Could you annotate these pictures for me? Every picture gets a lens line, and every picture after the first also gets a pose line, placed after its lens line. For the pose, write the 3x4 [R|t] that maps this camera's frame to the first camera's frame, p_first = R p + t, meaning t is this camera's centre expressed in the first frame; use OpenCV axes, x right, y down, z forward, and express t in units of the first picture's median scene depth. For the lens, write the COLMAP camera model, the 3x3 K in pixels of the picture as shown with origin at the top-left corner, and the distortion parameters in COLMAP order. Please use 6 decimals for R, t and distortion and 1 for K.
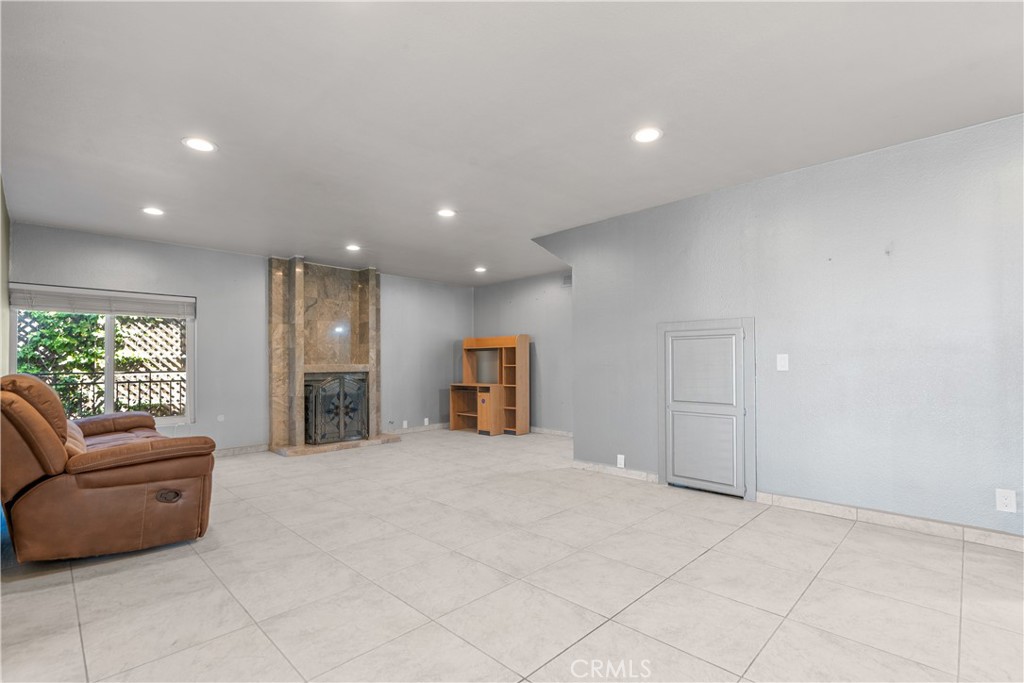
lens RADIAL K [[473.2, 0, 507.9], [0, 473.2, 363.1], [0, 0, 1]] dist [0.000521, 0.000266]
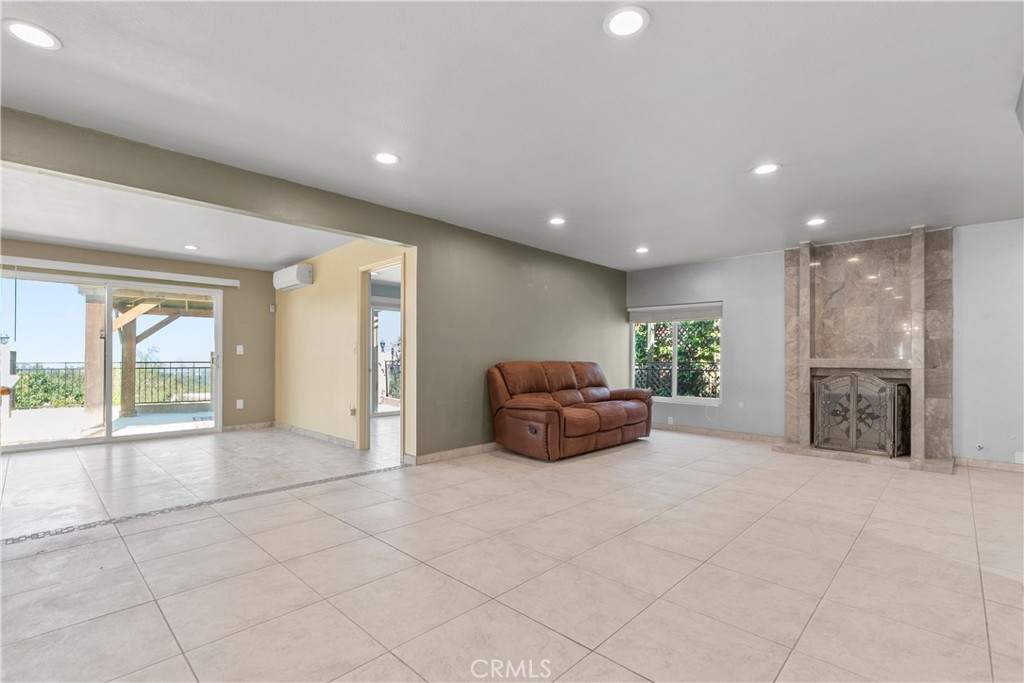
lens RADIAL K [[473.2, 0, 507.9], [0, 473.2, 363.1], [0, 0, 1]] dist [0.000521, 0.000266]
pose [[0.020386, 0.020047, -0.999591, 0.470304], [-0.006540, 0.999780, 0.019918, -0.002091], [0.999771, 0.006132, 0.020513, 0.388256]]
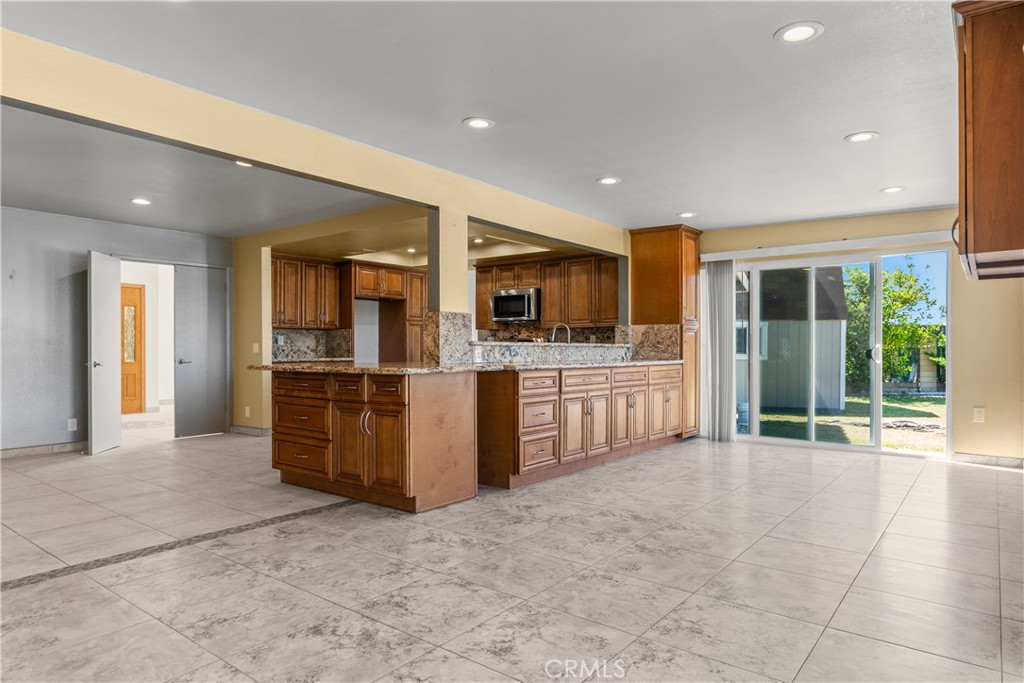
lens RADIAL K [[614.9, 0, 512.0], [0, 614.9, 341.5], [0, 0, 1]] dist [-0.001628, -0.001041]
pose [[-0.121868, 0.018832, 0.992368, -0.682524], [0.000230, 0.999820, -0.018945, 0.007878], [-0.992546, -0.002081, -0.121851, -0.181763]]
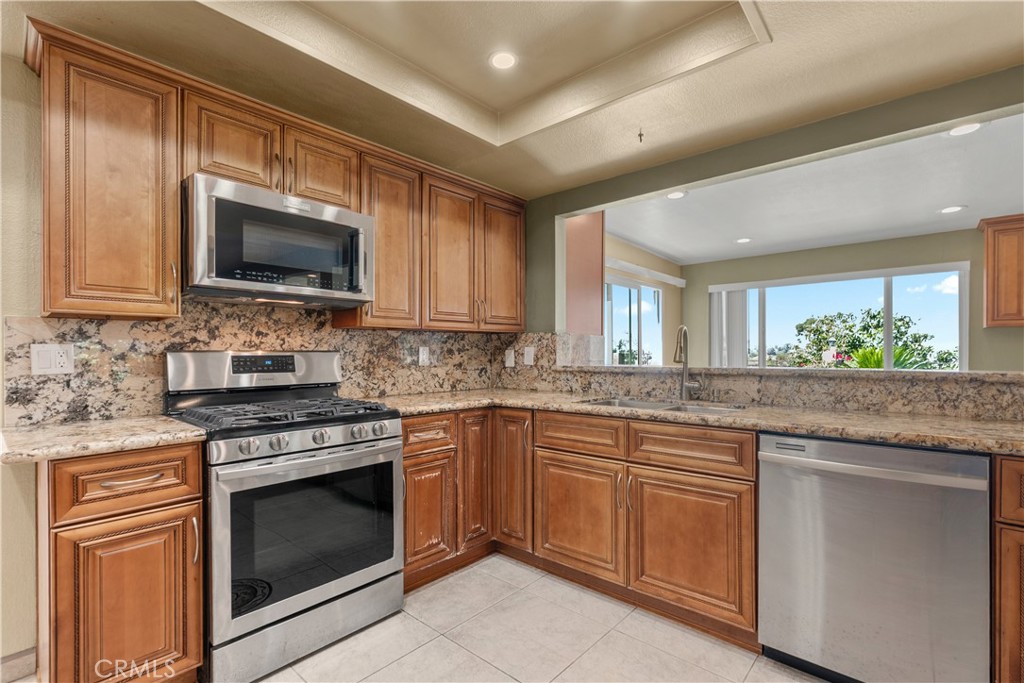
lens RADIAL K [[467.0, 0, 505.1], [0, 467.0, 354.1], [0, 0, 1]] dist [-0.003054, -0.000370]
pose [[-0.998833, 0.015613, -0.045709, 0.581314], [0.015488, 0.999875, 0.003073, -0.023664], [0.045751, 0.002361, -0.998950, -0.008289]]
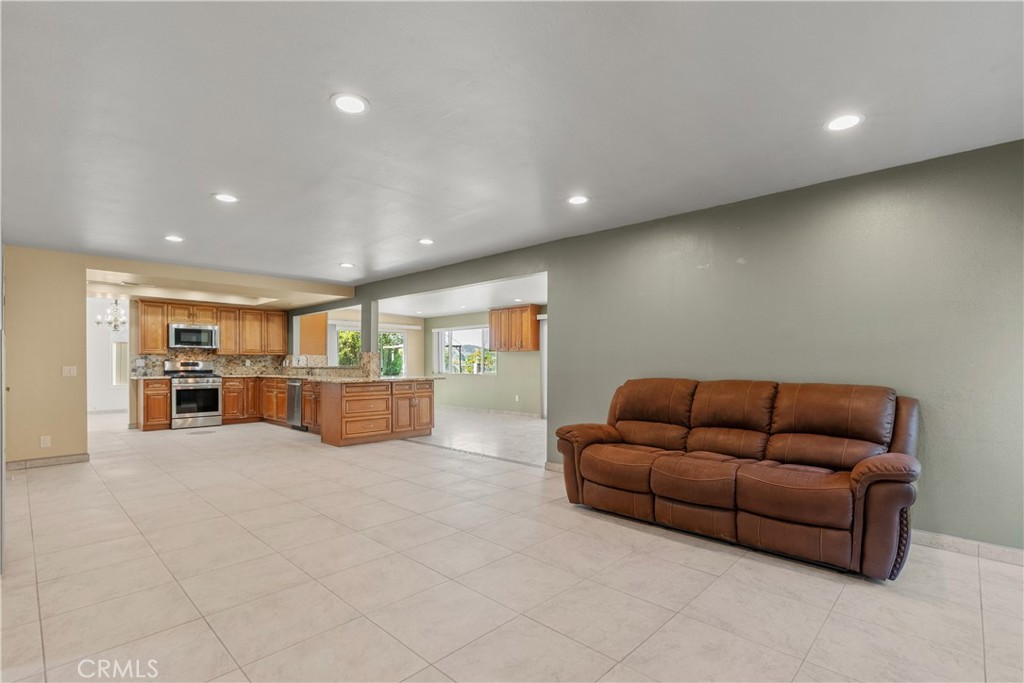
lens RADIAL K [[473.2, 0, 507.9], [0, 473.2, 363.1], [0, 0, 1]] dist [0.000521, 0.000266]
pose [[-0.999813, 0.011335, -0.015682, -0.218024], [0.011297, 0.999933, 0.002470, -0.013931], [0.015709, 0.002292, -0.999874, 1.110228]]
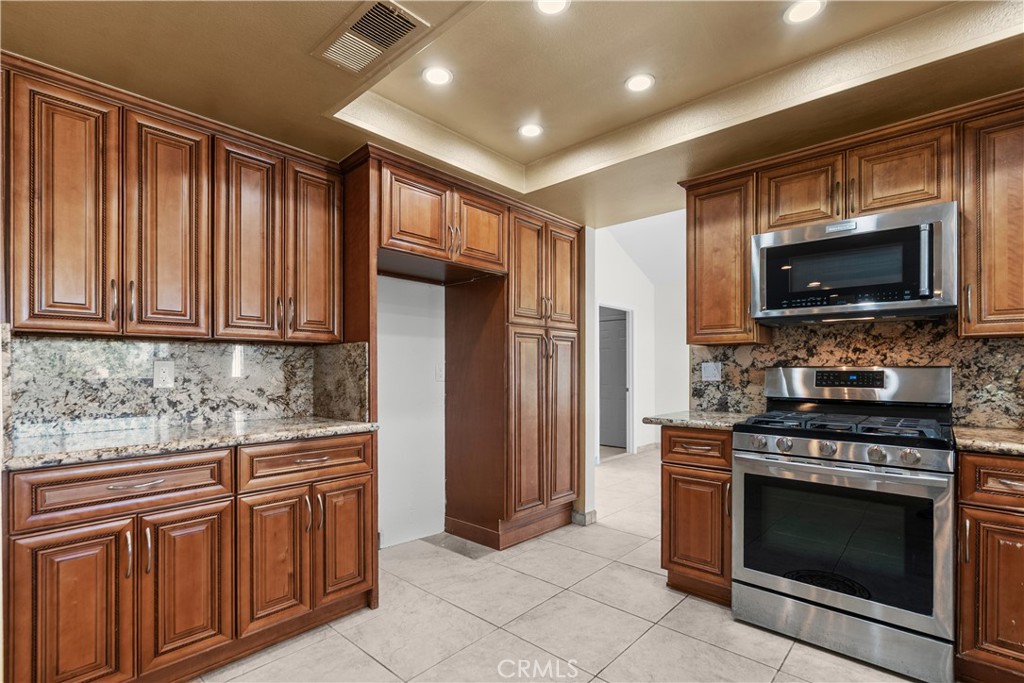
lens RADIAL K [[479.0, 0, 517.0], [0, 479.0, 368.7], [0, 0, 1]] dist [0.000478, 0.000248]
pose [[-0.054804, 0.010751, 0.998439, 0.367693], [-0.000506, 0.999942, -0.010795, -0.021719], [-0.998497, -0.001097, -0.054795, -0.087461]]
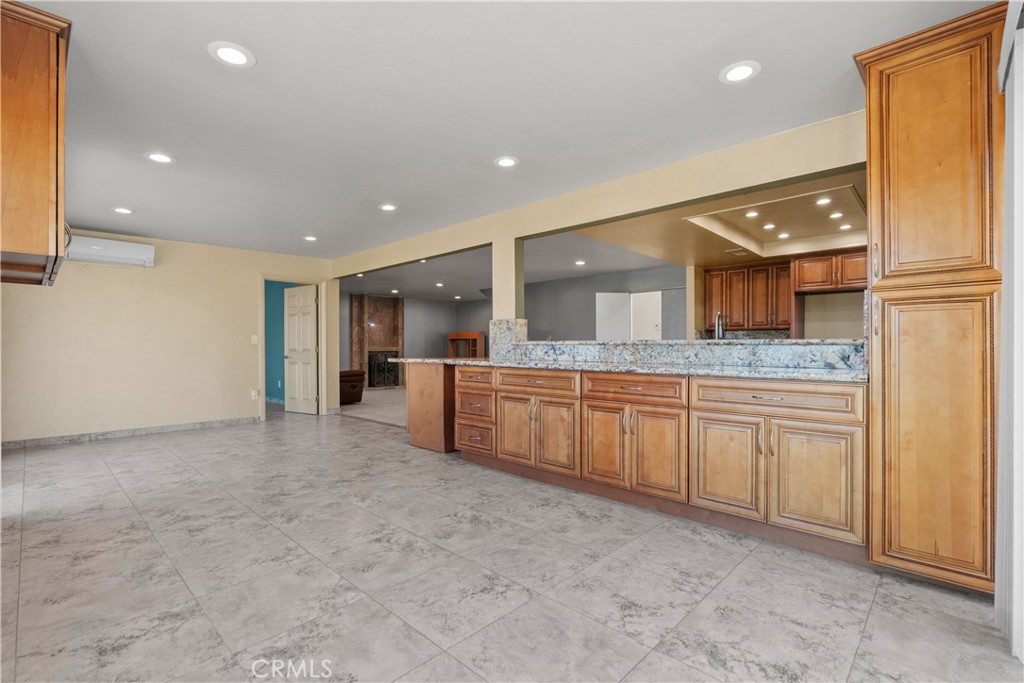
lens RADIAL K [[463.7, 0, 505.5], [0, 463.7, 344.6], [0, 0, 1]] dist [-0.000334, 0.001076]
pose [[0.999829, 0.009466, 0.015858, 0.121600], [-0.009338, 0.999923, -0.008171, 0.003449], [-0.015934, 0.008022, 0.999841, -0.983329]]
